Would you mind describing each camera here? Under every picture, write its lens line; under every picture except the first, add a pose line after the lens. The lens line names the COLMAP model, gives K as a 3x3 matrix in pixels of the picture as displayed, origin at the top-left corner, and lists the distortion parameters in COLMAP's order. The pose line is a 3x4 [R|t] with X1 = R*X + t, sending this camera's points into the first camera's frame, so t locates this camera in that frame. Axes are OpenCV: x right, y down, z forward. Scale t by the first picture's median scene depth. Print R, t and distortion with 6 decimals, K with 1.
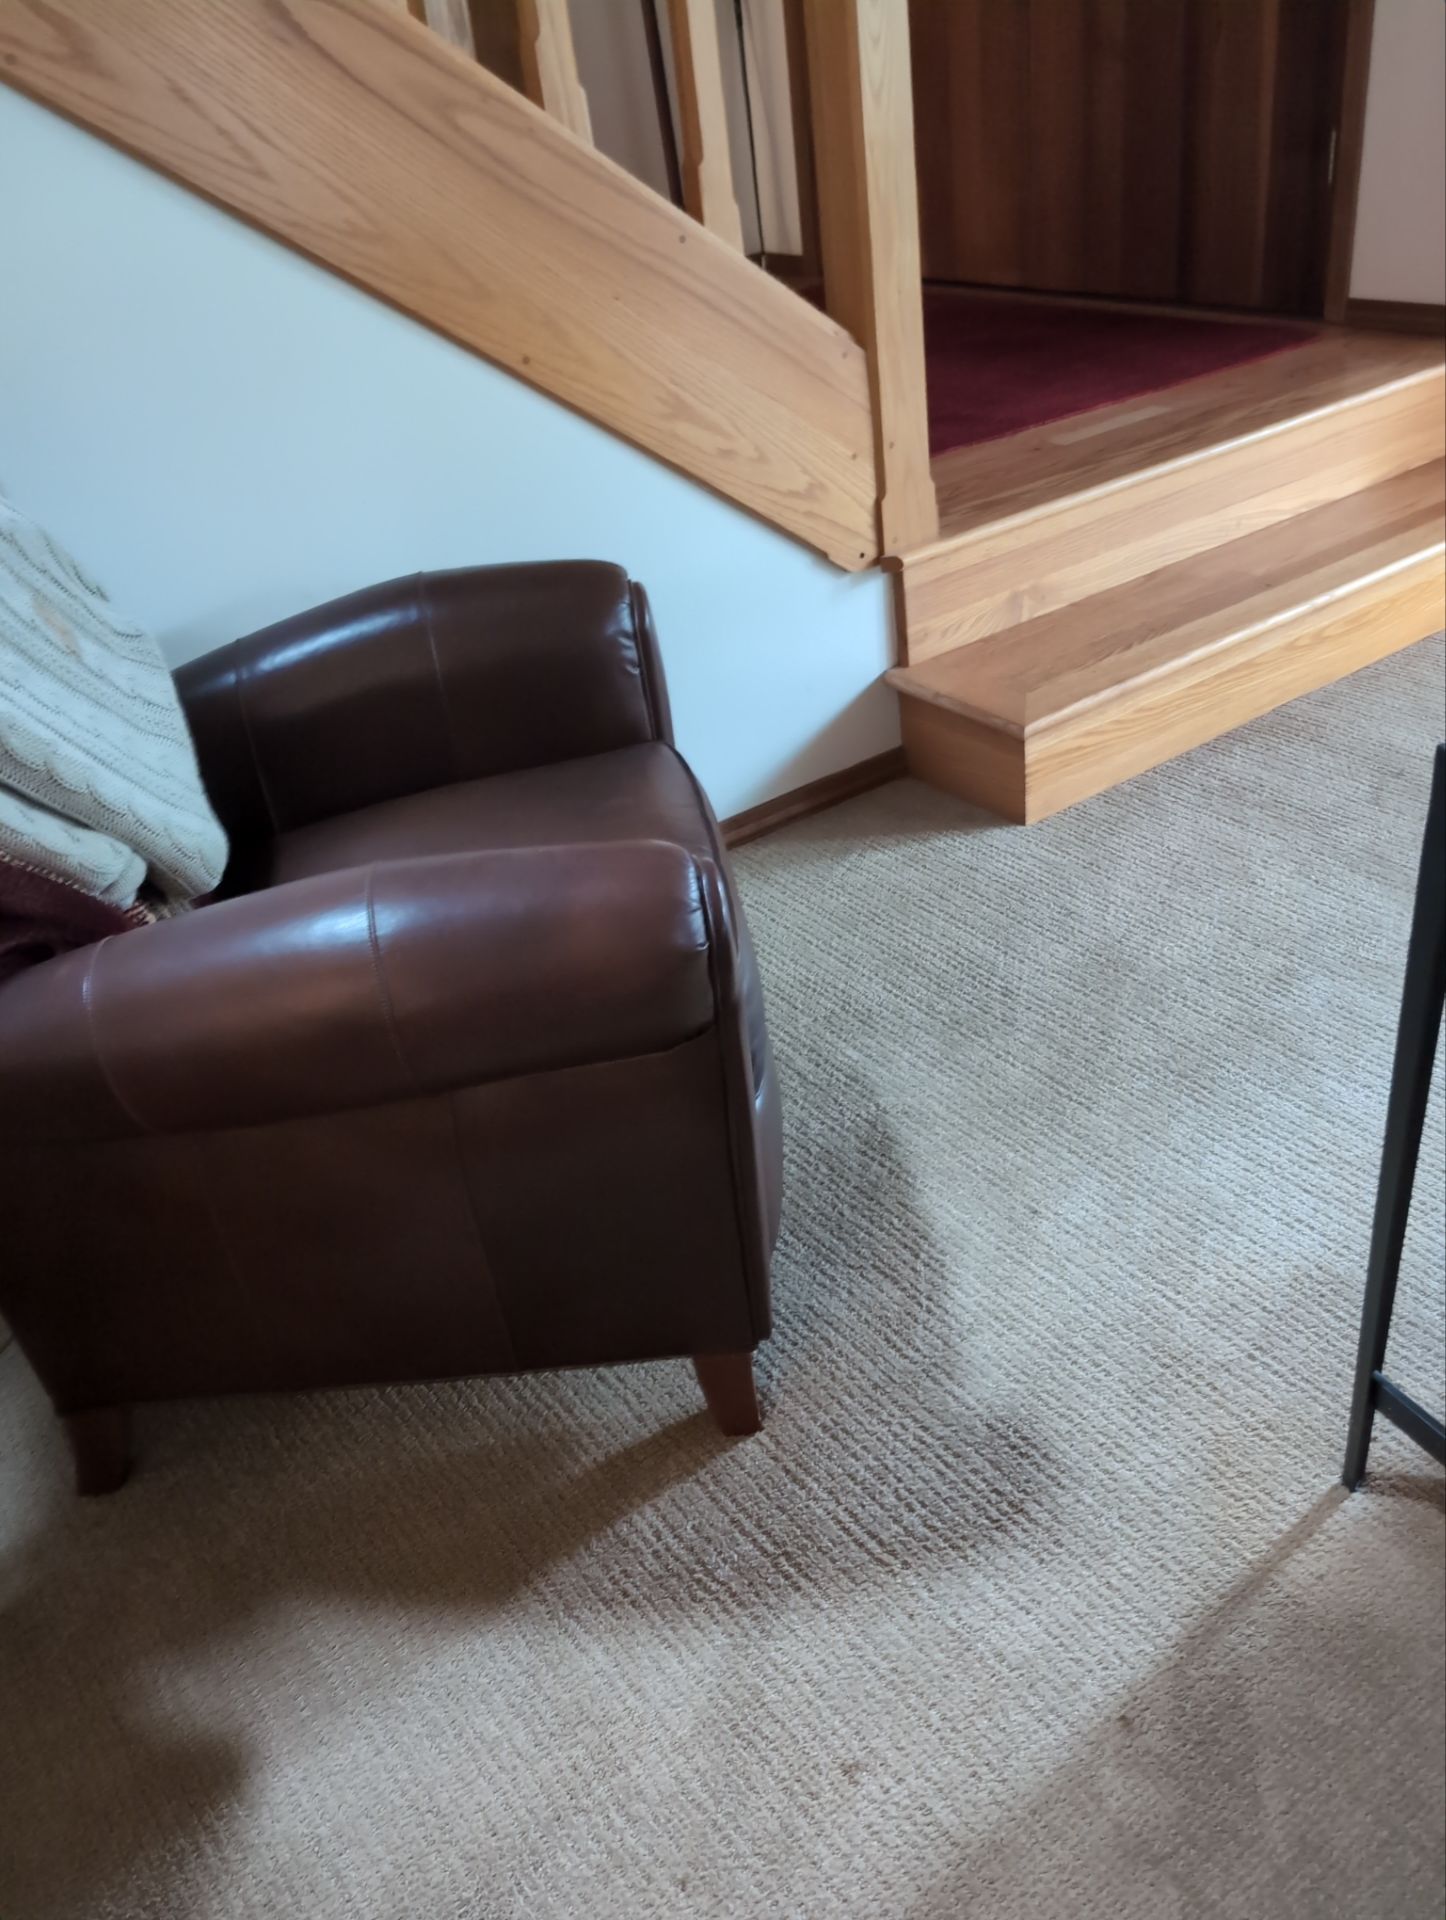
lens RADIAL K [[1617.1, 0, 723.0], [0, 1617.1, 960.0], [0, 0, 1]] dist [0.001964, -0.008648]
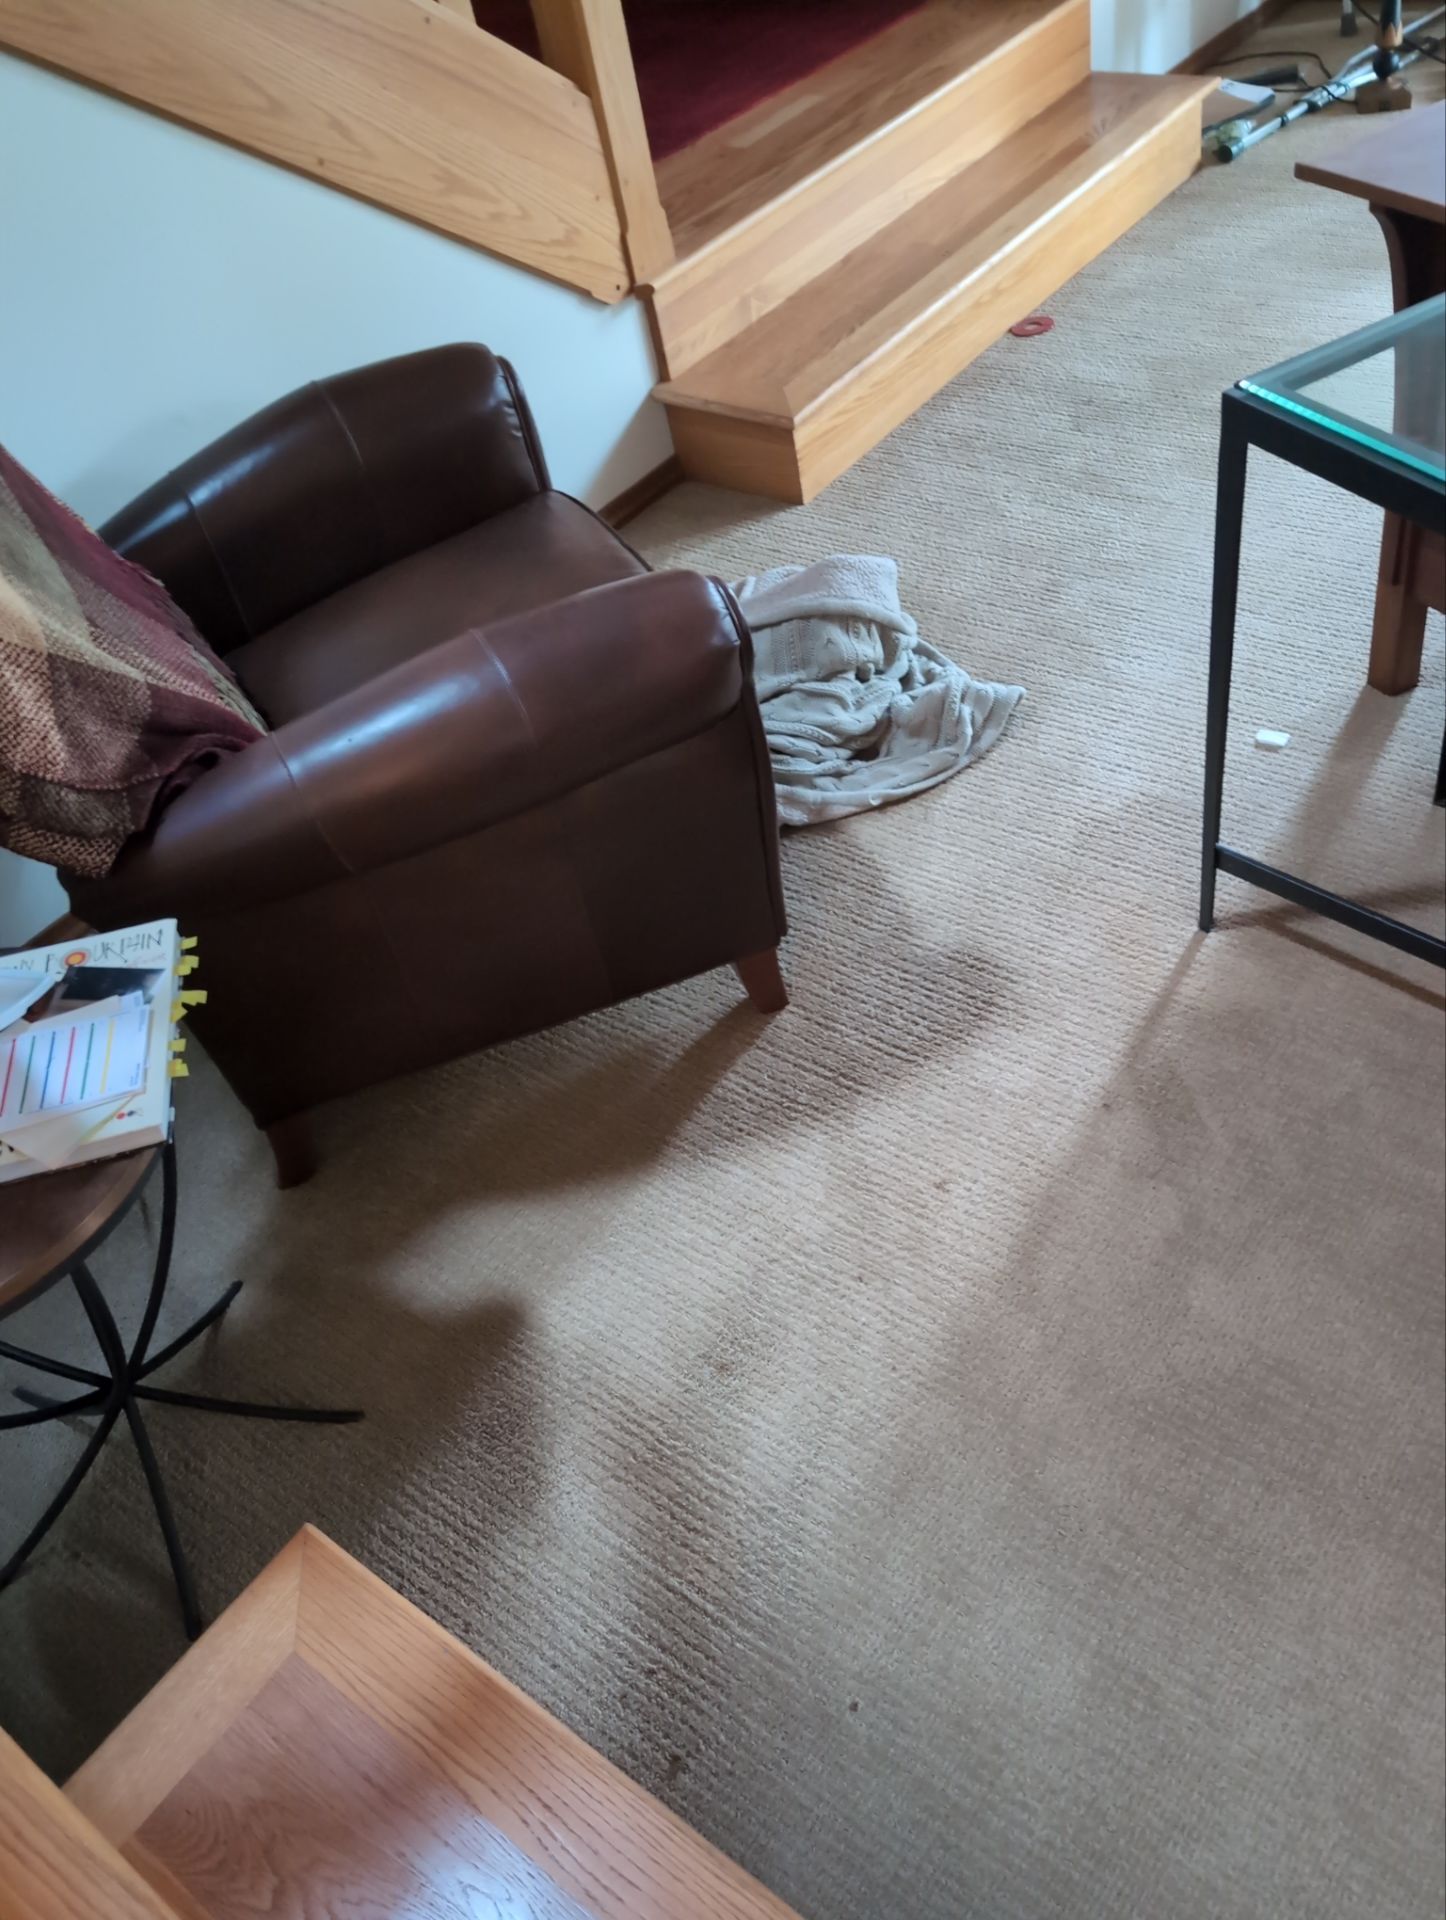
lens RADIAL K [[1587.1, 0, 723.0], [0, 1587.1, 960.0], [0, 0, 1]] dist [-0.014904, 0.001819]
pose [[0.955641, -0.241101, 0.169179, -0.149344], [0.206302, 0.957880, 0.199763, -0.009311], [-0.210216, -0.155999, 0.965129, -0.150818]]
